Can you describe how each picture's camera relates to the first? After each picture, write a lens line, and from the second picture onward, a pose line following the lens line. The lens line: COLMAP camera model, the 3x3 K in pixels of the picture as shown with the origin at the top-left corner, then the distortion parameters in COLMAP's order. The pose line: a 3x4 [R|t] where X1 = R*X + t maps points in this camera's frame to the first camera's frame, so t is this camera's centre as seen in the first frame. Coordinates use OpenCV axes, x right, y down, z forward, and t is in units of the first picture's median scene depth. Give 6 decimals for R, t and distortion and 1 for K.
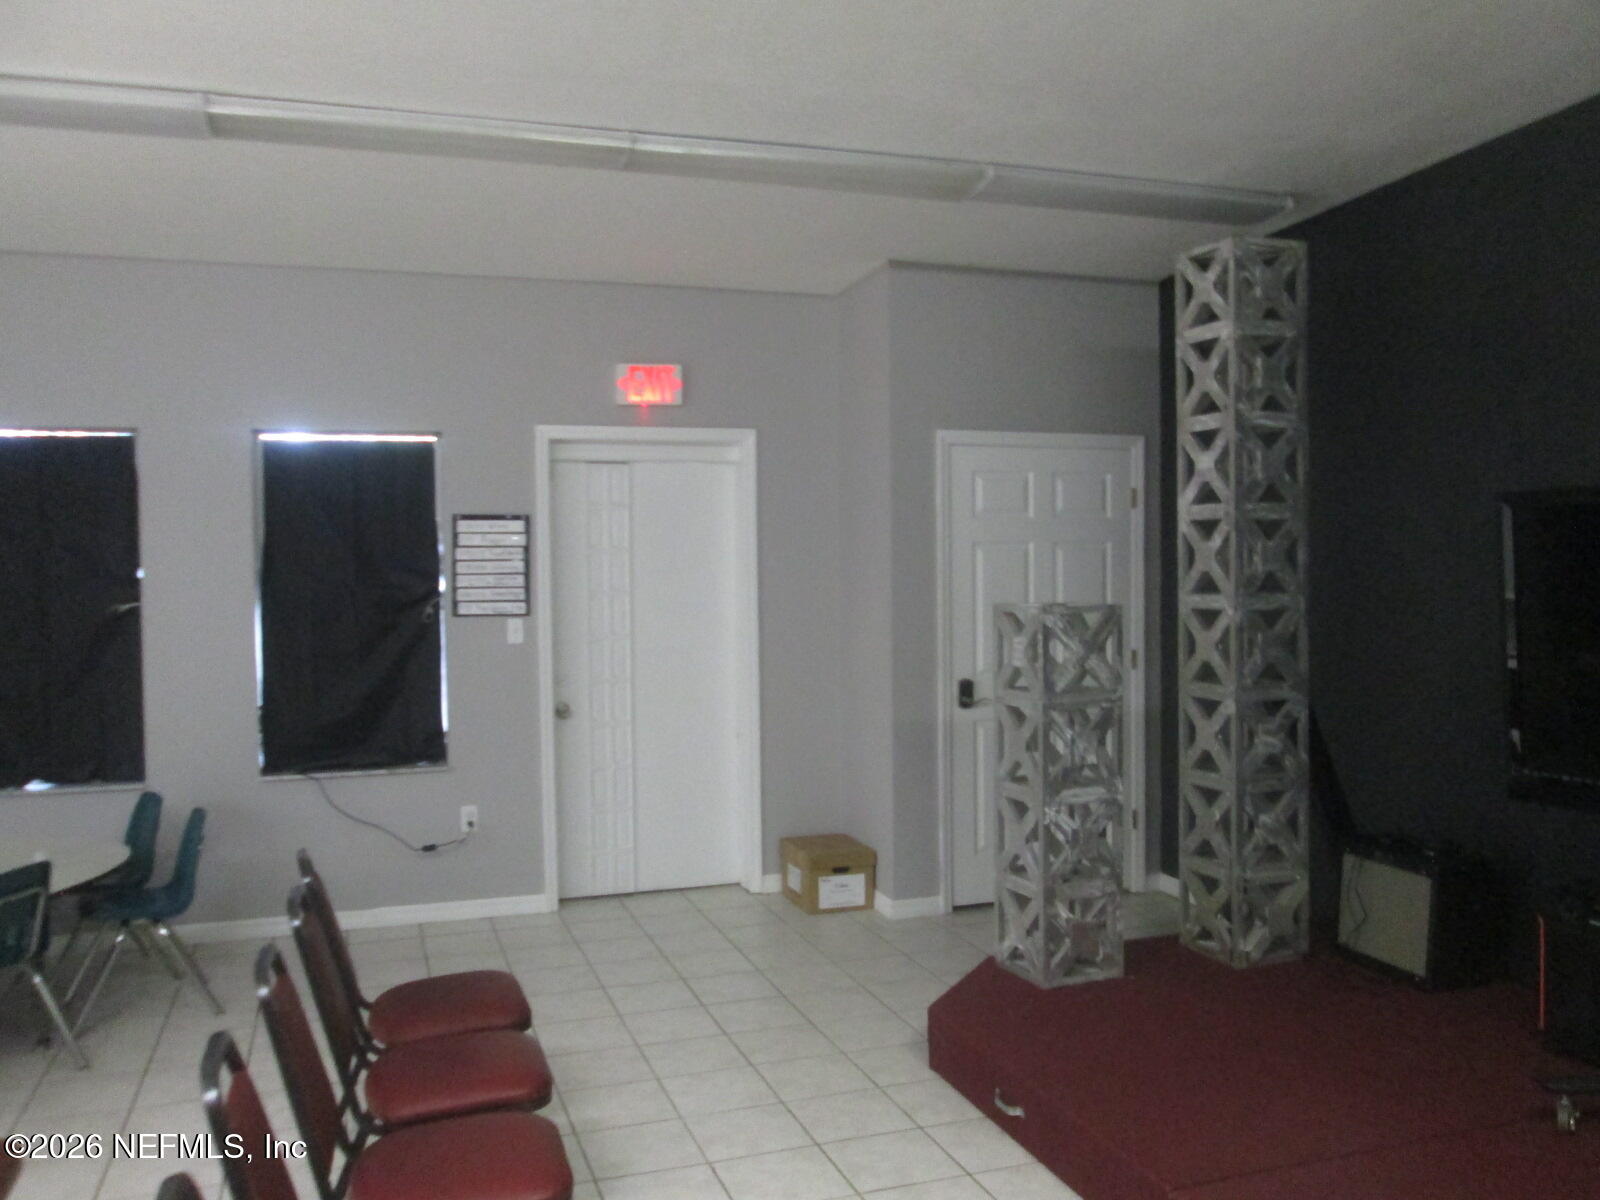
lens RADIAL K [[1335.1, 0, 797.0], [0, 1335.1, 594.8], [0, 0, 1]] dist [-0.048432, 0.054265]
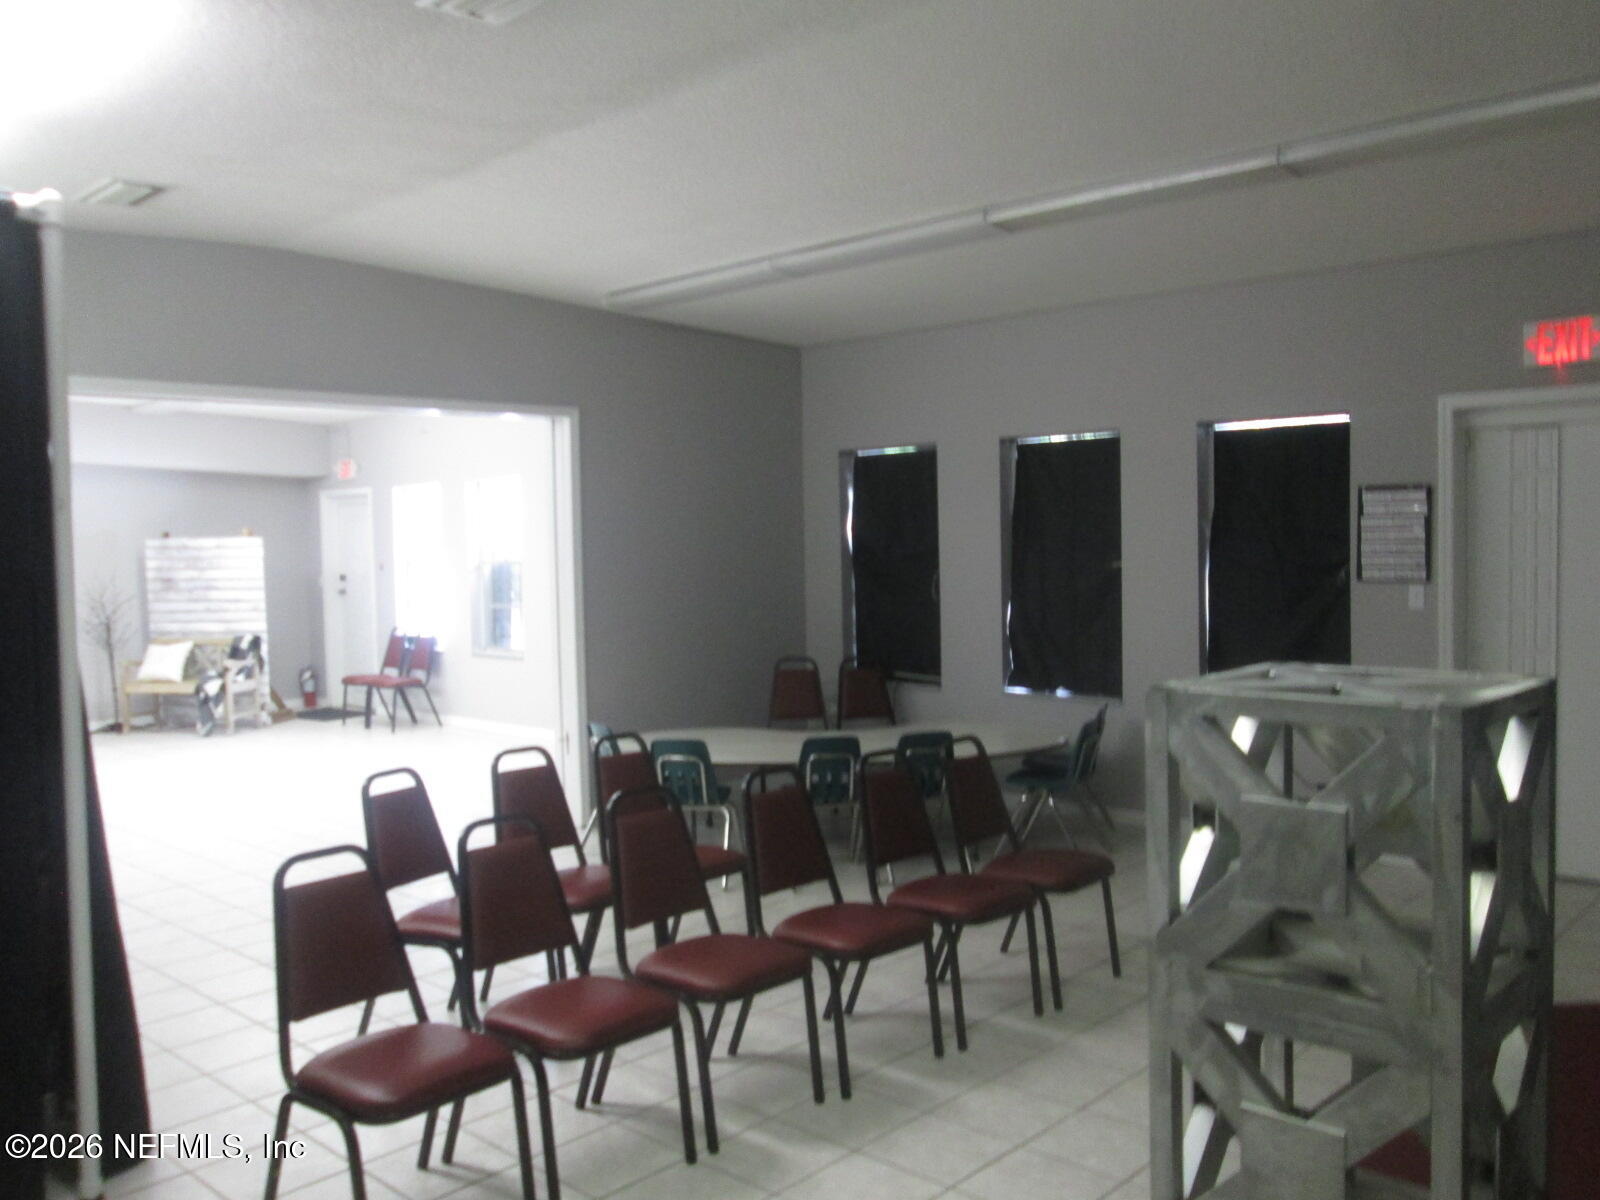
lens RADIAL K [[1335.1, 0, 797.5], [0, 1335.1, 607.4], [0, 0, 1]] dist [-0.048432, 0.054265]
pose [[0.470049, 0.048894, -0.881285, 0.481642], [-0.002266, 0.998528, 0.054190, -0.019122], [0.882637, -0.023475, 0.469468, 0.078704]]
